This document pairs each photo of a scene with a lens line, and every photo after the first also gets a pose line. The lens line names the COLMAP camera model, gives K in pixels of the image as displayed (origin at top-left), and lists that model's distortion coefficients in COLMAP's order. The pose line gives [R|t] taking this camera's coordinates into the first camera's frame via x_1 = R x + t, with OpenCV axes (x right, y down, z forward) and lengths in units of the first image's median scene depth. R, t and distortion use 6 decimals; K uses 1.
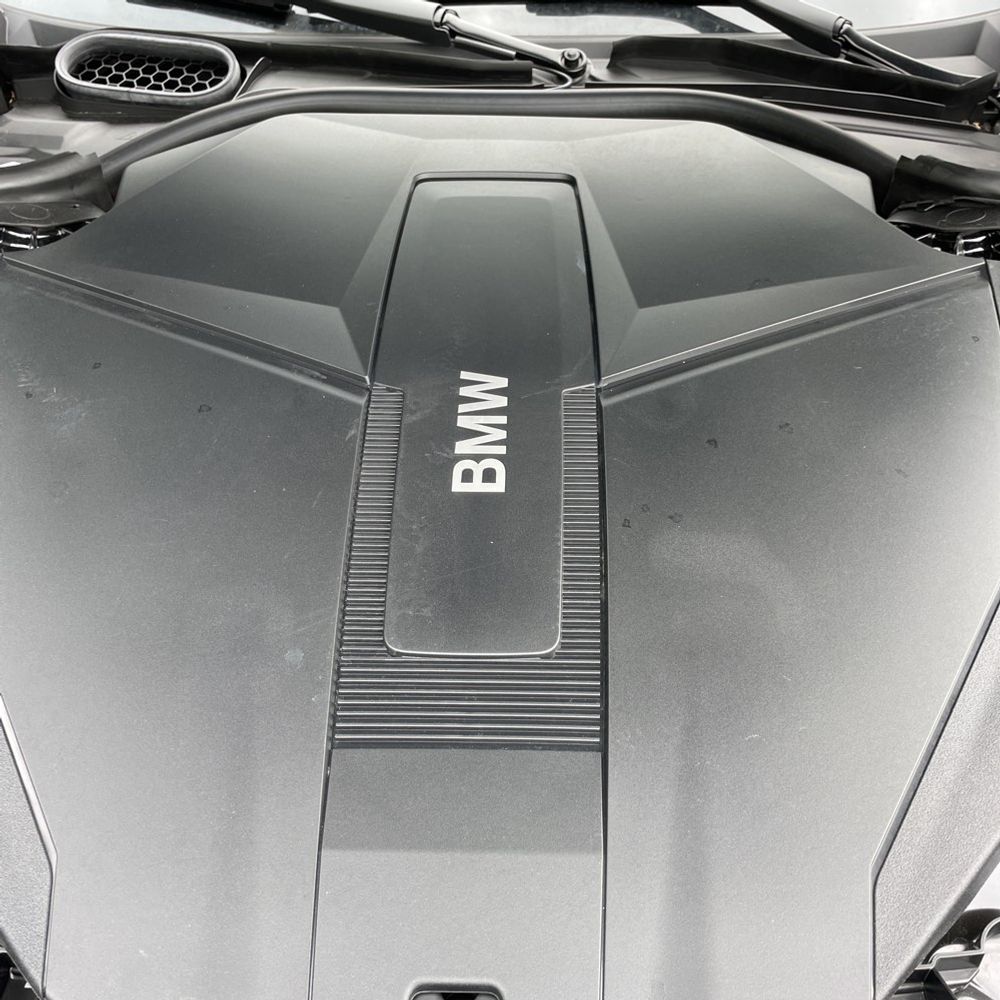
lens RADIAL K [[1029.0, 0, 500.0], [0, 1029.0, 500.0], [0, 0, 1]] dist [0.081271, -0.134749]
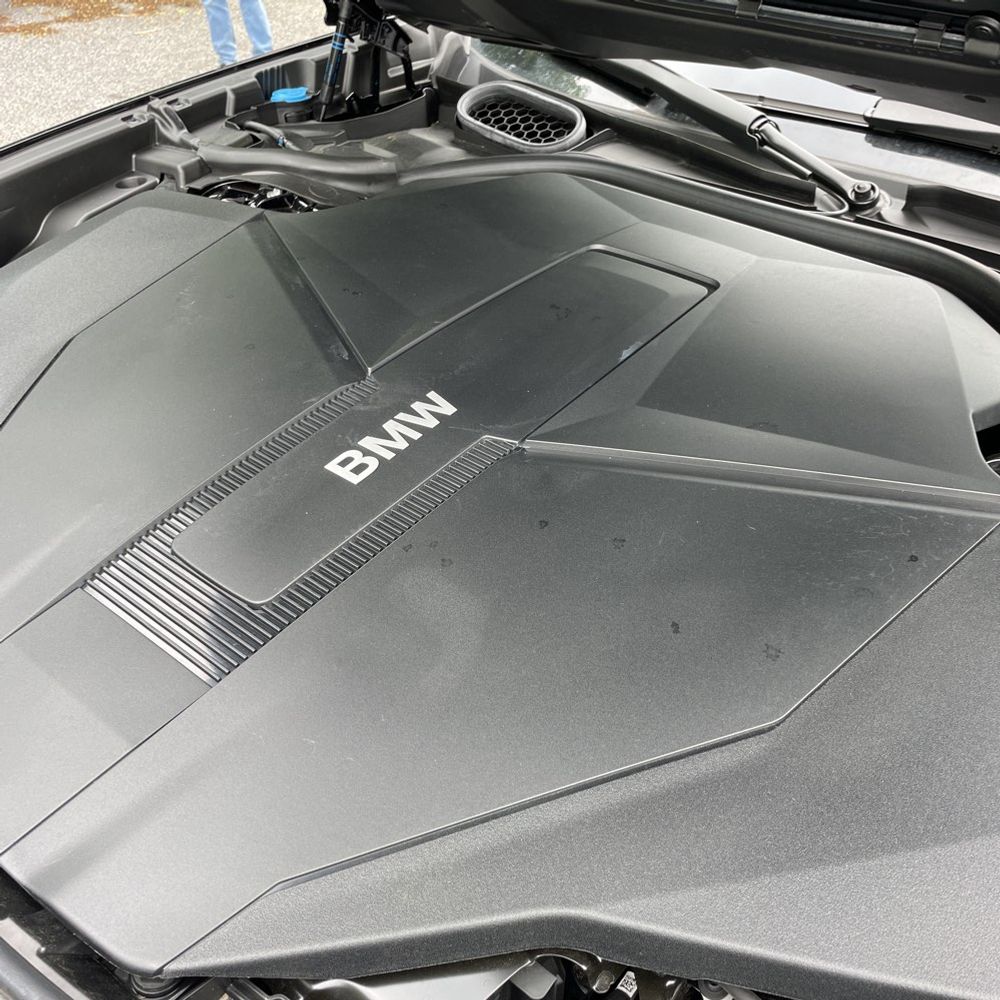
lens RADIAL K [[1029.0, 0, 500.0], [0, 1029.0, 500.0], [0, 0, 1]] dist [0.081271, -0.134749]
pose [[0.778642, 0.380010, -0.499308, 0.450961], [-0.419705, 0.906956, 0.035755, -0.063973], [0.466438, 0.181721, 0.865686, 0.063323]]
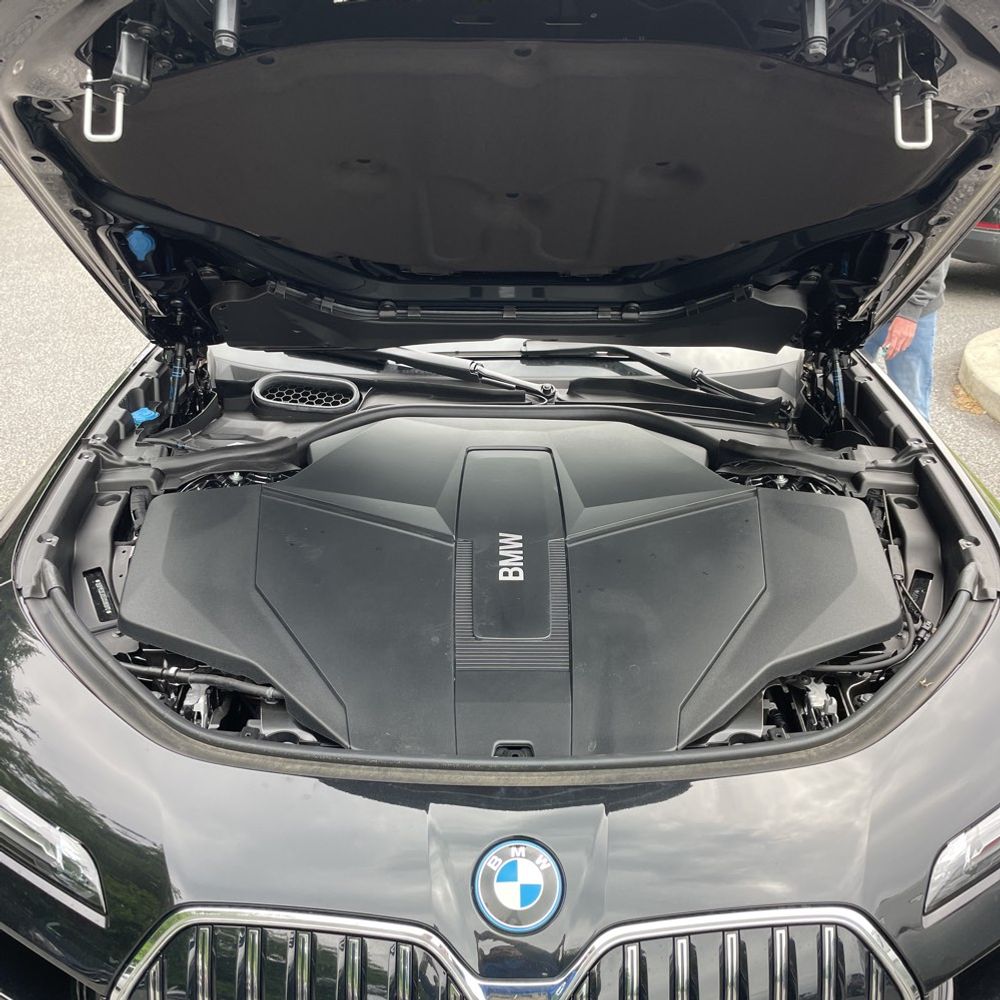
lens RADIAL K [[1029.0, 0, 500.0], [0, 1029.0, 500.0], [0, 0, 1]] dist [0.081271, -0.134749]
pose [[0.999637, 0.001160, 0.026918, -0.066903], [0.006209, 0.962265, -0.272042, 0.271678], [-0.026218, 0.272110, 0.961909, -0.734130]]
